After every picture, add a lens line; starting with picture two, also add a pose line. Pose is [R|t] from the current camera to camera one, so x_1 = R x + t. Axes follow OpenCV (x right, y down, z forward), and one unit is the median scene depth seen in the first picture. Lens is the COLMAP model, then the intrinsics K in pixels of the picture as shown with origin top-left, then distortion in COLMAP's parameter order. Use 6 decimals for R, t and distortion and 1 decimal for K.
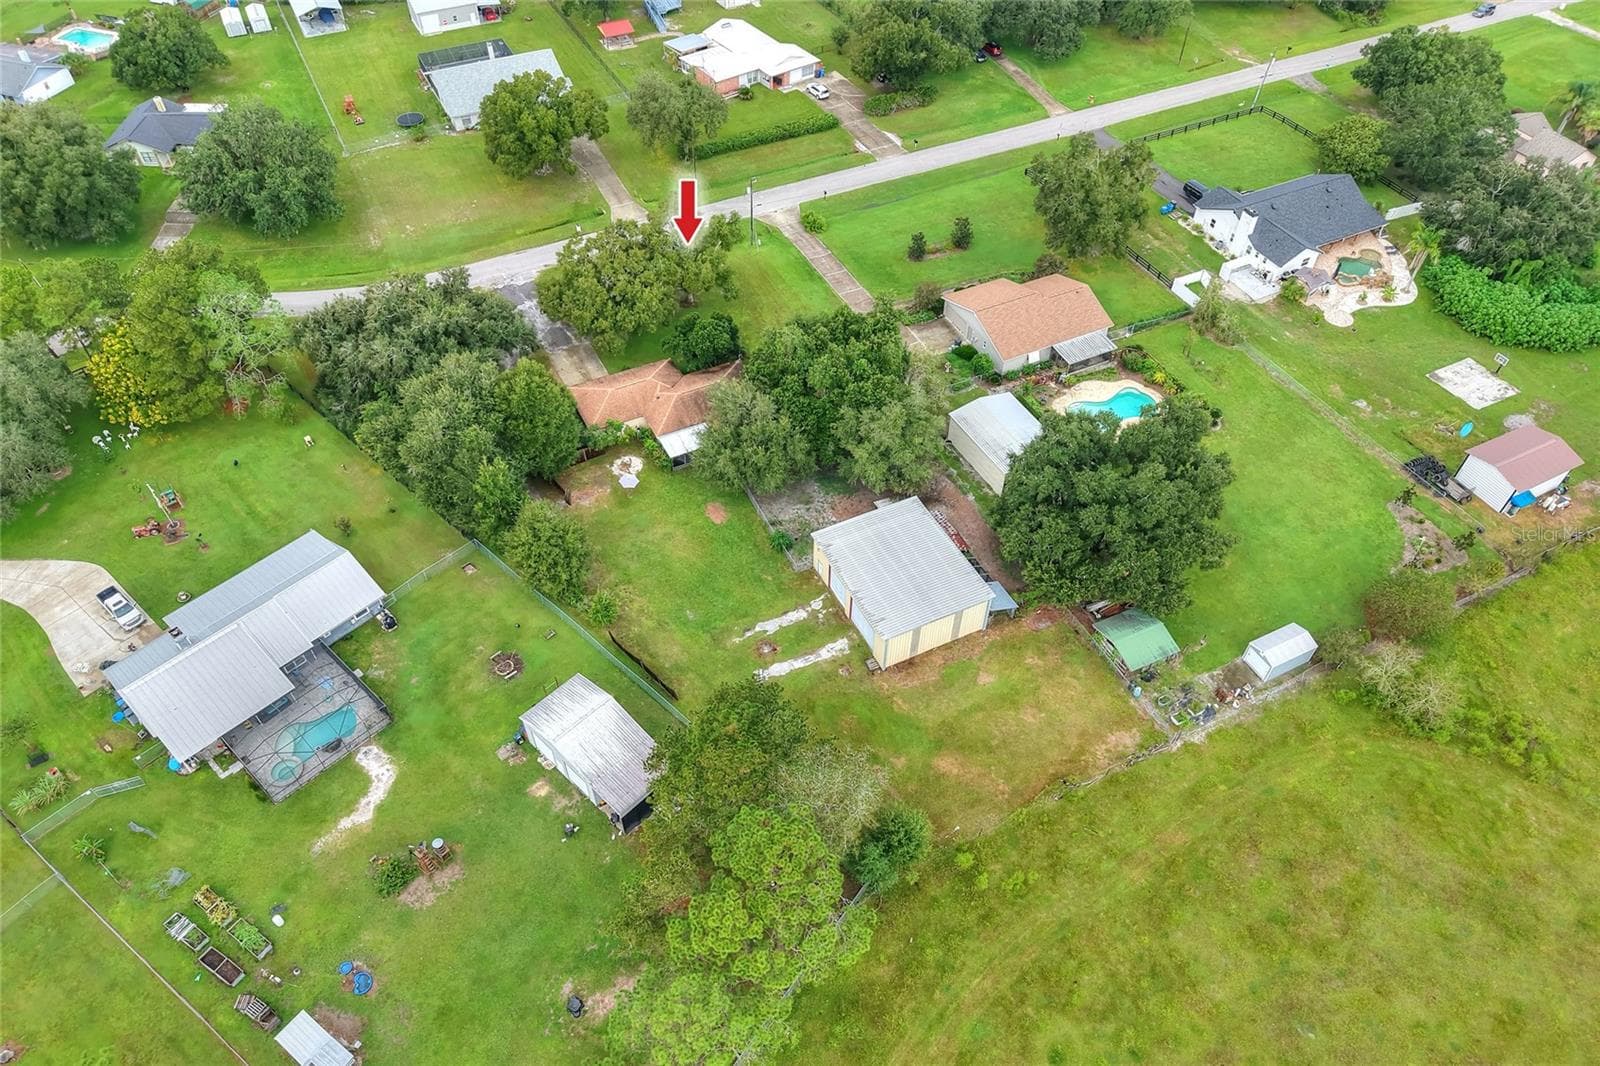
lens RADIAL K [[1018.7, 0, 800.0], [0, 1018.7, 533.0], [0, 0, 1]] dist [0.001070, -0.000844]
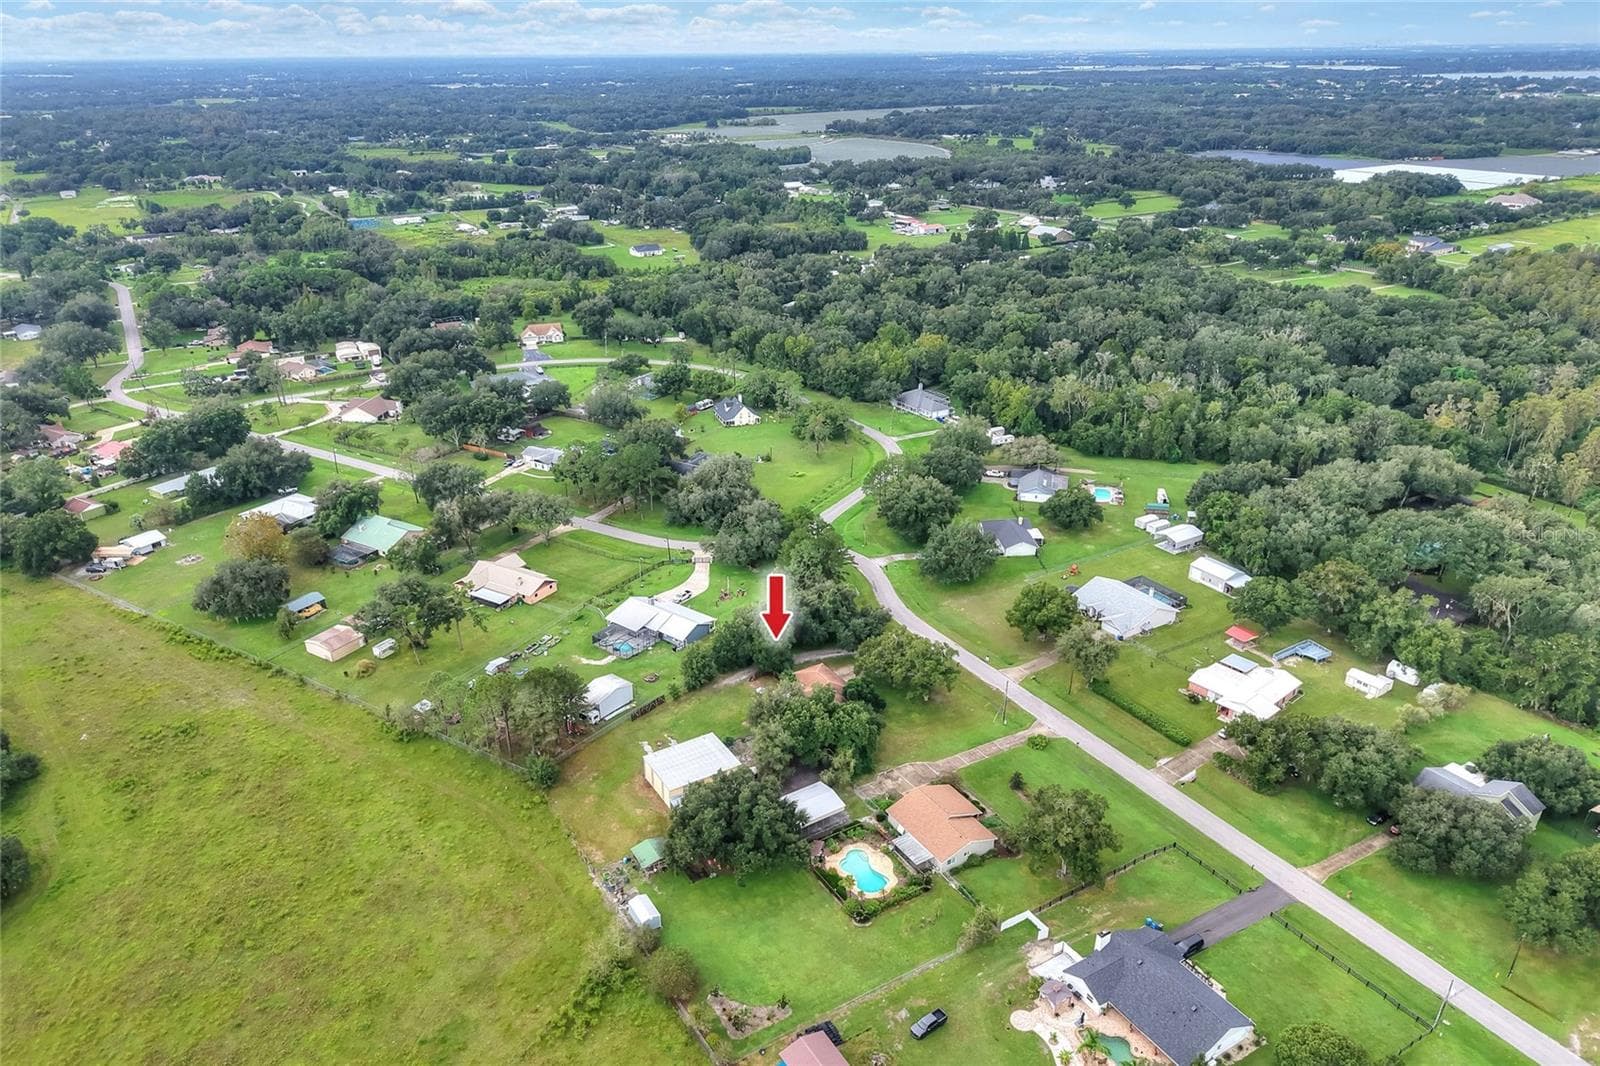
lens RADIAL K [[1018.7, 0, 800.0], [0, 1018.7, 533.0], [0, 0, 1]] dist [0.001070, -0.000844]
pose [[0.132148, 0.411825, -0.901630, 1.548477], [-0.762045, 0.623907, 0.173284, -0.665050], [0.633897, 0.664183, 0.396277, 0.077426]]
